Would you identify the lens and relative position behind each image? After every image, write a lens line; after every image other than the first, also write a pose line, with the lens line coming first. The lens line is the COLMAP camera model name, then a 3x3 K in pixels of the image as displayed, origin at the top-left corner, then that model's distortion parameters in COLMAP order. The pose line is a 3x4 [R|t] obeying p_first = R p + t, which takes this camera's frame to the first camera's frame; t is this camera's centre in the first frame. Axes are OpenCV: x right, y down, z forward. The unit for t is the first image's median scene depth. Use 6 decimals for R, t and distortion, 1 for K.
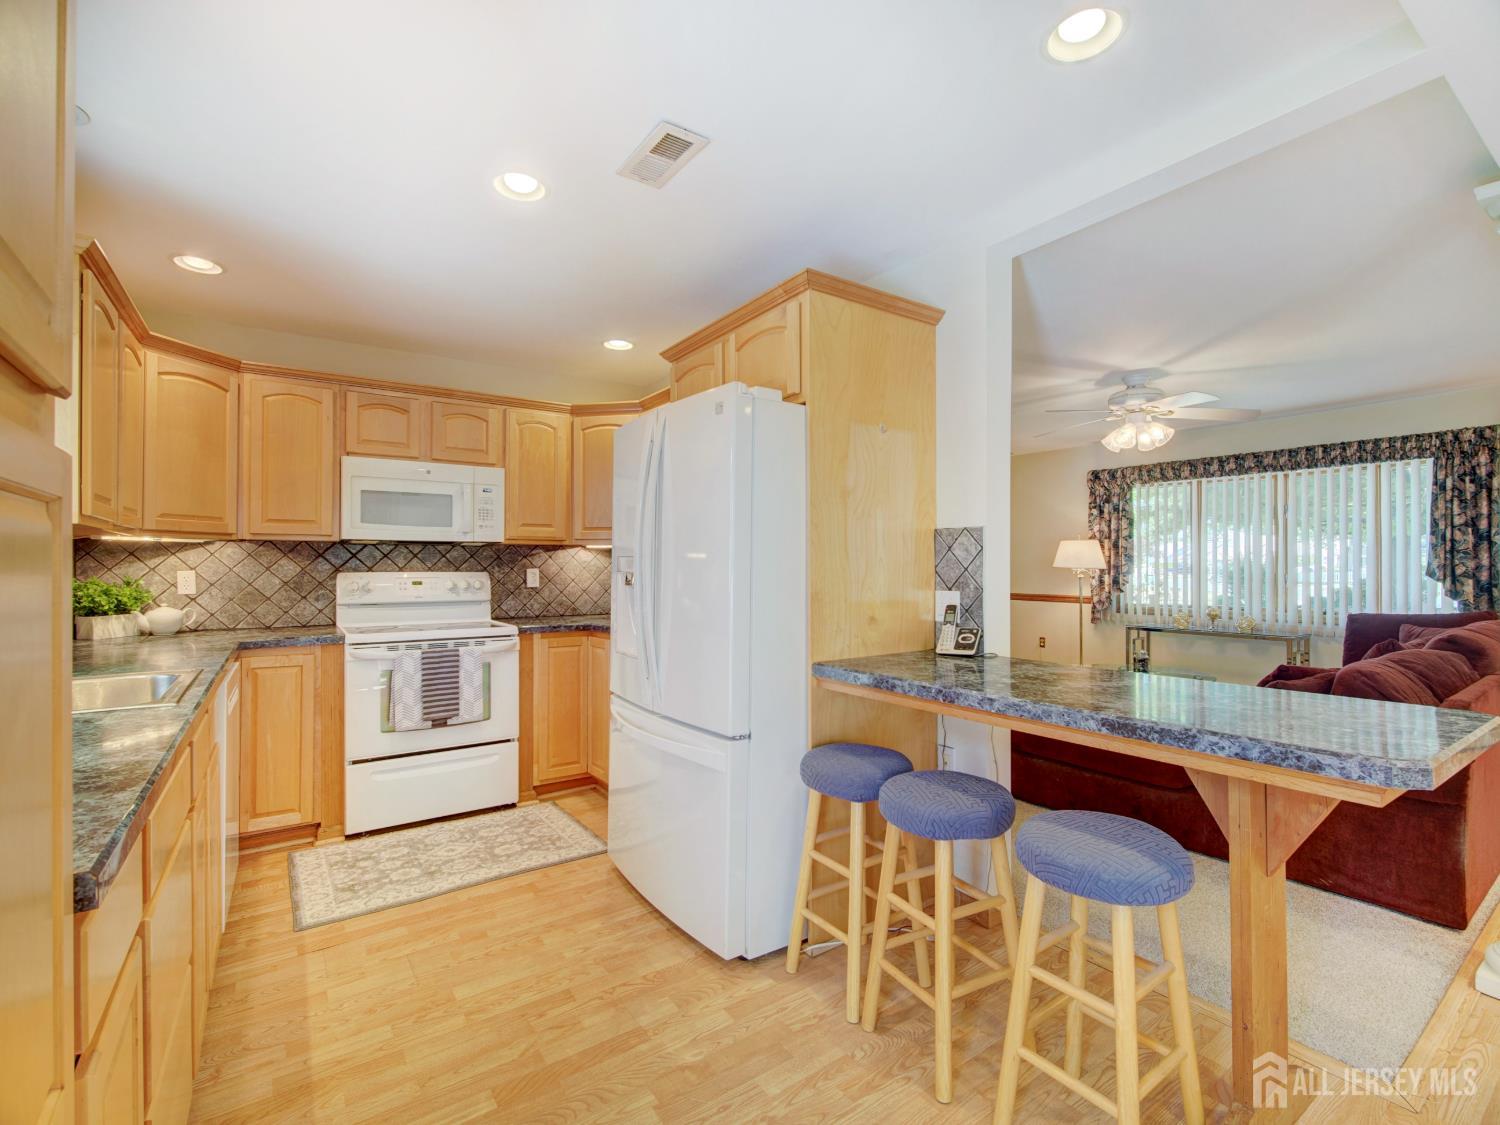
lens RADIAL K [[692.5, 0, 748.3], [0, 692.5, 555.6], [0, 0, 1]] dist [-0.003427, -0.001253]
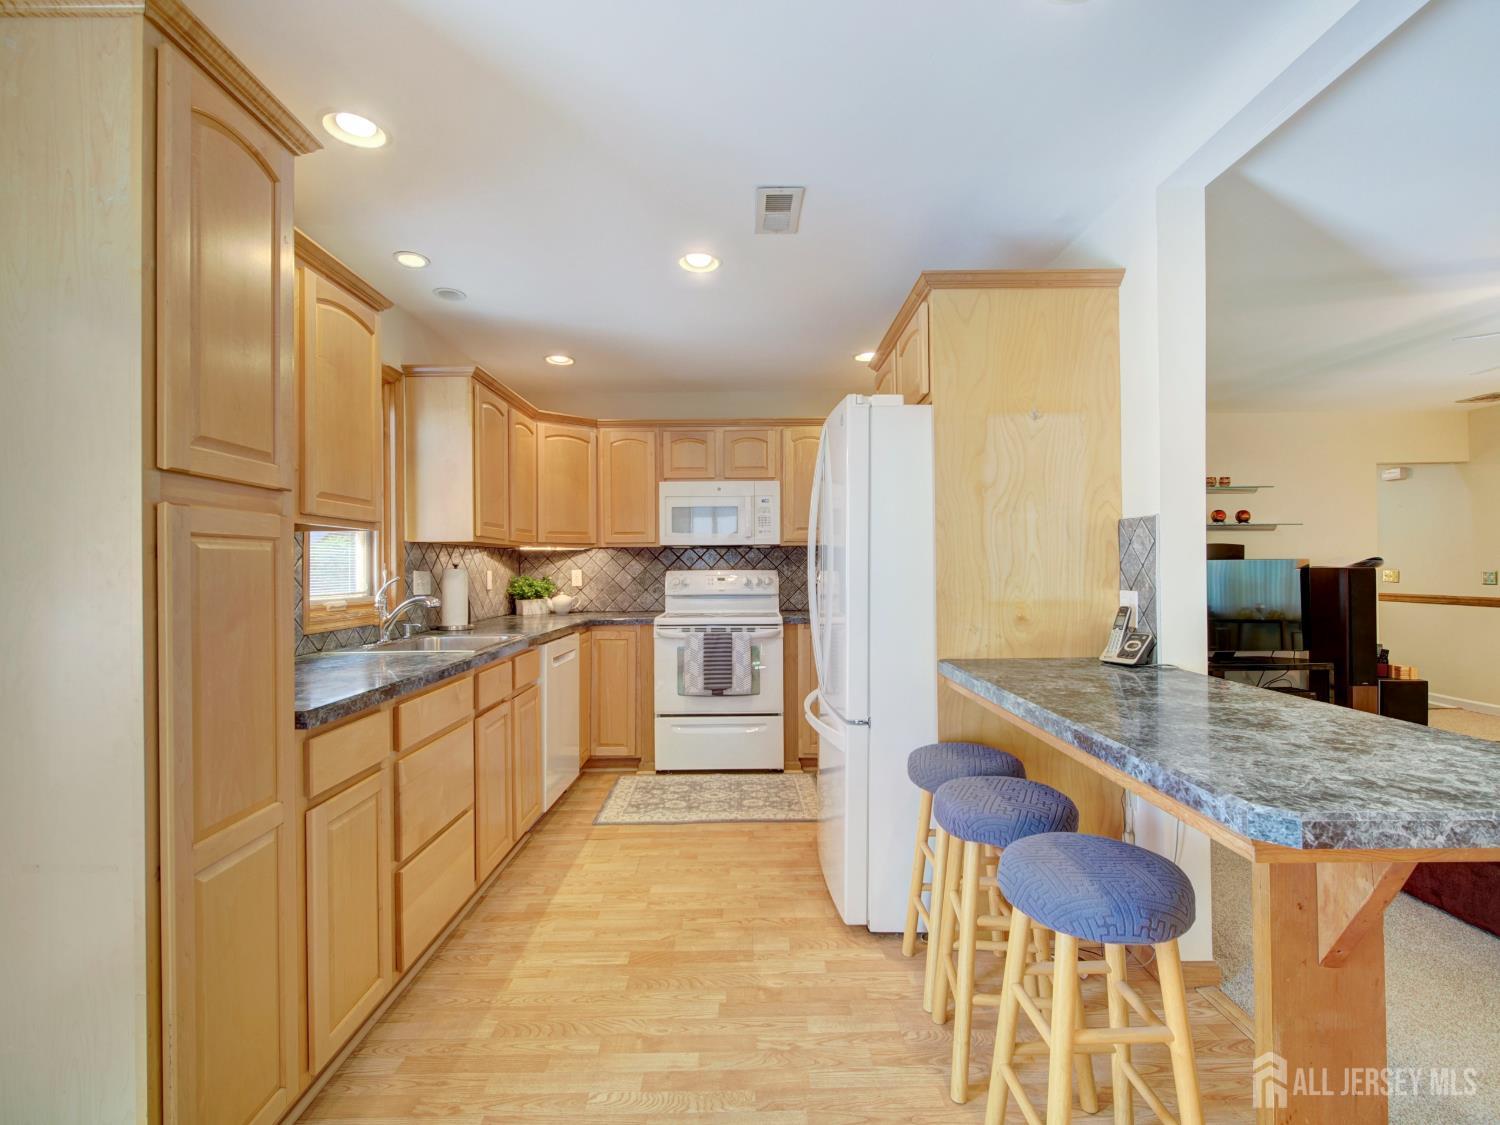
lens RADIAL K [[706.7, 0, 754.0], [0, 706.7, 560.1], [0, 0, 1]] dist [0.003509, -0.000503]
pose [[0.823548, -0.010129, -0.567156, 0.246010], [0.015047, 0.999879, 0.003991, 0.001201], [0.567047, -0.011821, 0.823601, 0.001124]]
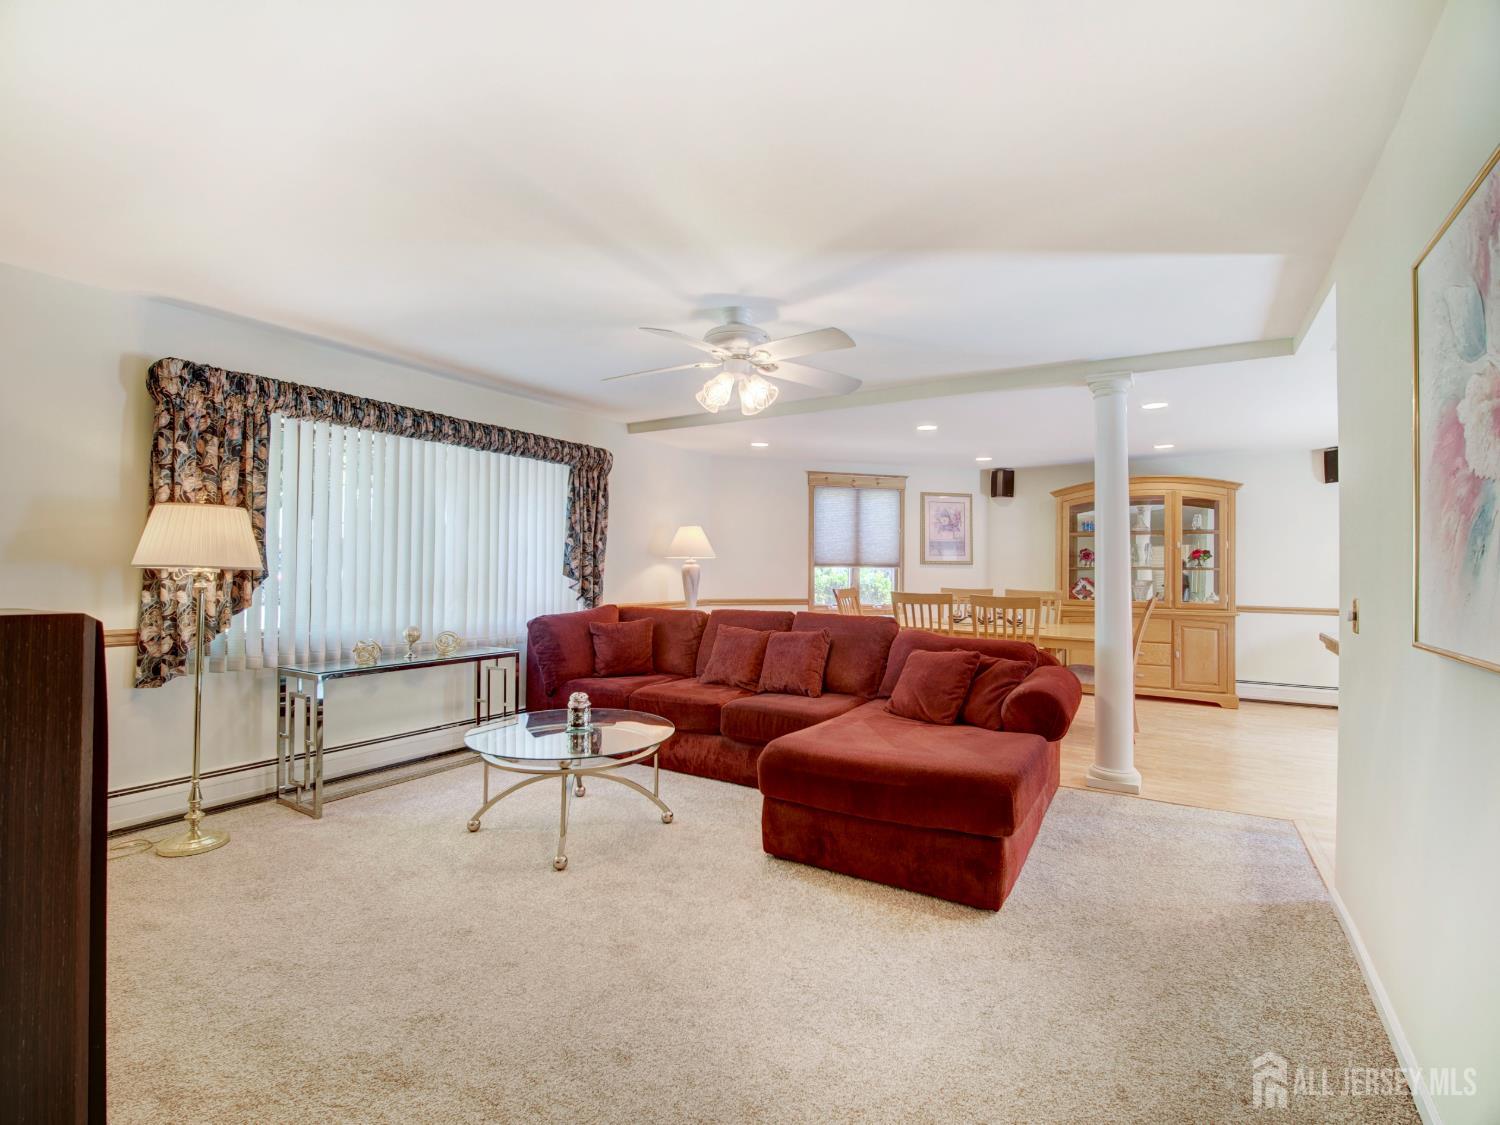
lens RADIAL K [[706.7, 0, 754.0], [0, 706.7, 560.1], [0, 0, 1]] dist [0.003509, -0.000503]
pose [[-0.397640, 0.003133, 0.917536, -0.139517], [-0.025965, 0.999555, -0.014666, 0.014086], [-0.917174, -0.029656, -0.397381, 1.237597]]
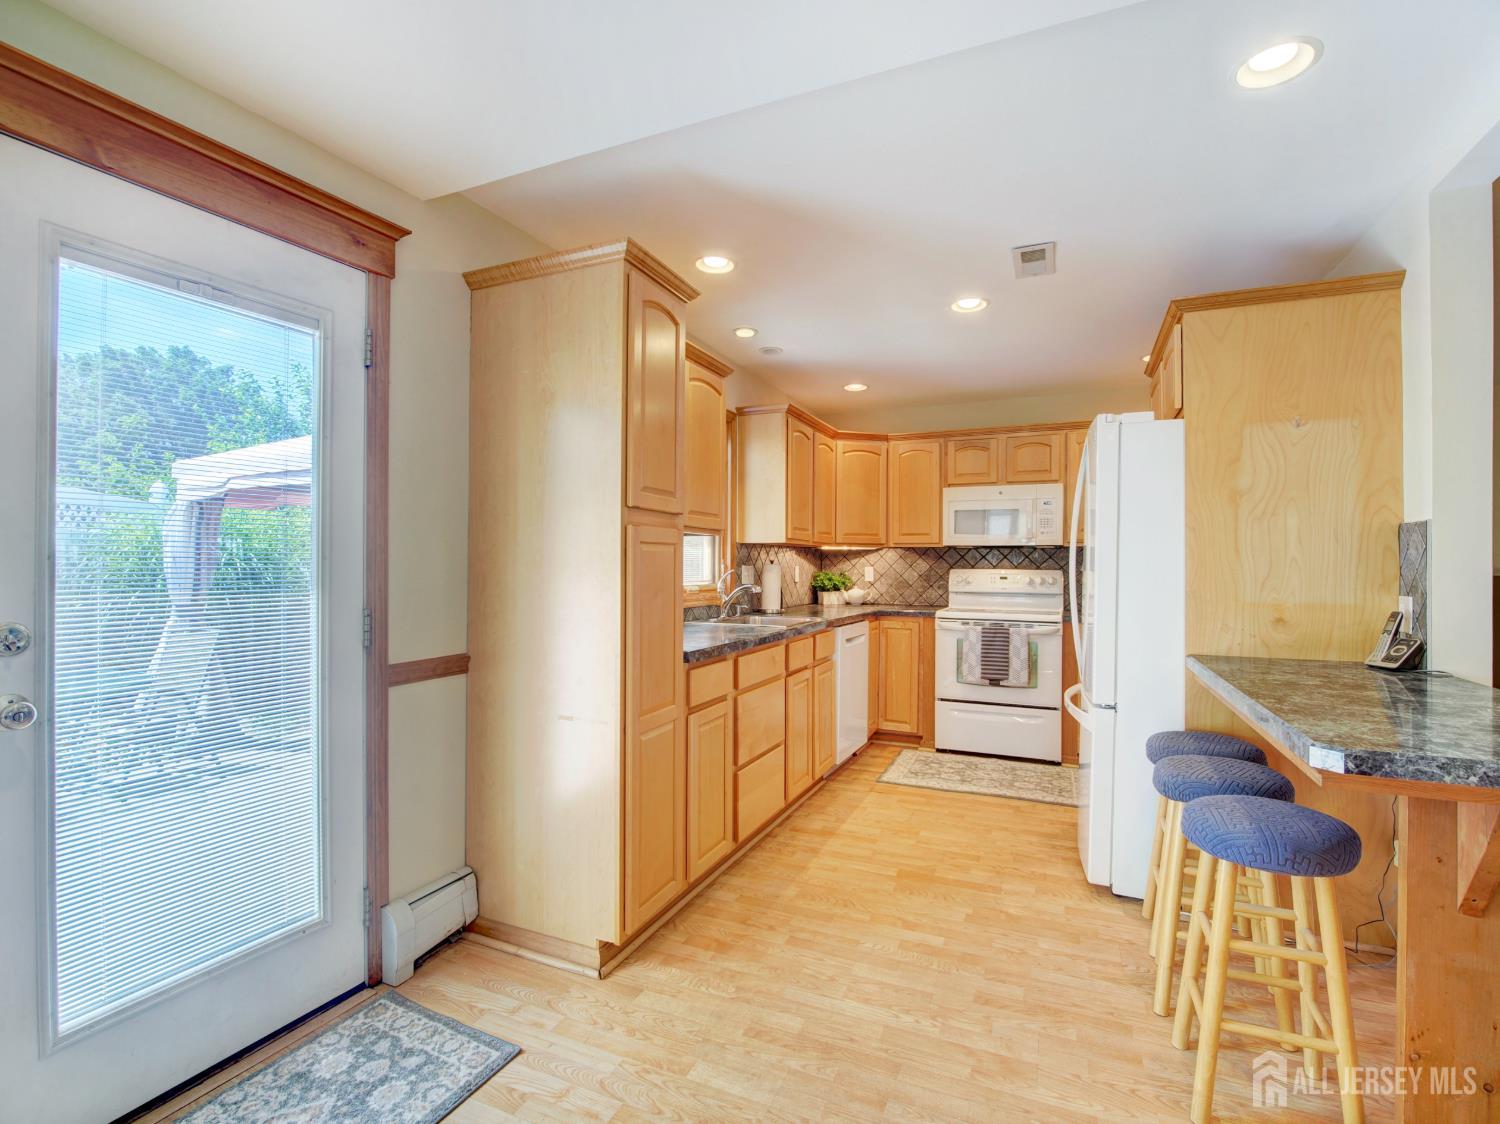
lens RADIAL K [[728.8, 0, 733.6], [0, 728.8, 556.5], [0, 0, 1]] dist [-0.016909, -0.000904]
pose [[0.500198, -0.003857, -0.865903, 0.389583], [0.004280, 0.999989, -0.001983, -0.000057], [0.865901, -0.002714, 0.500209, -0.100651]]
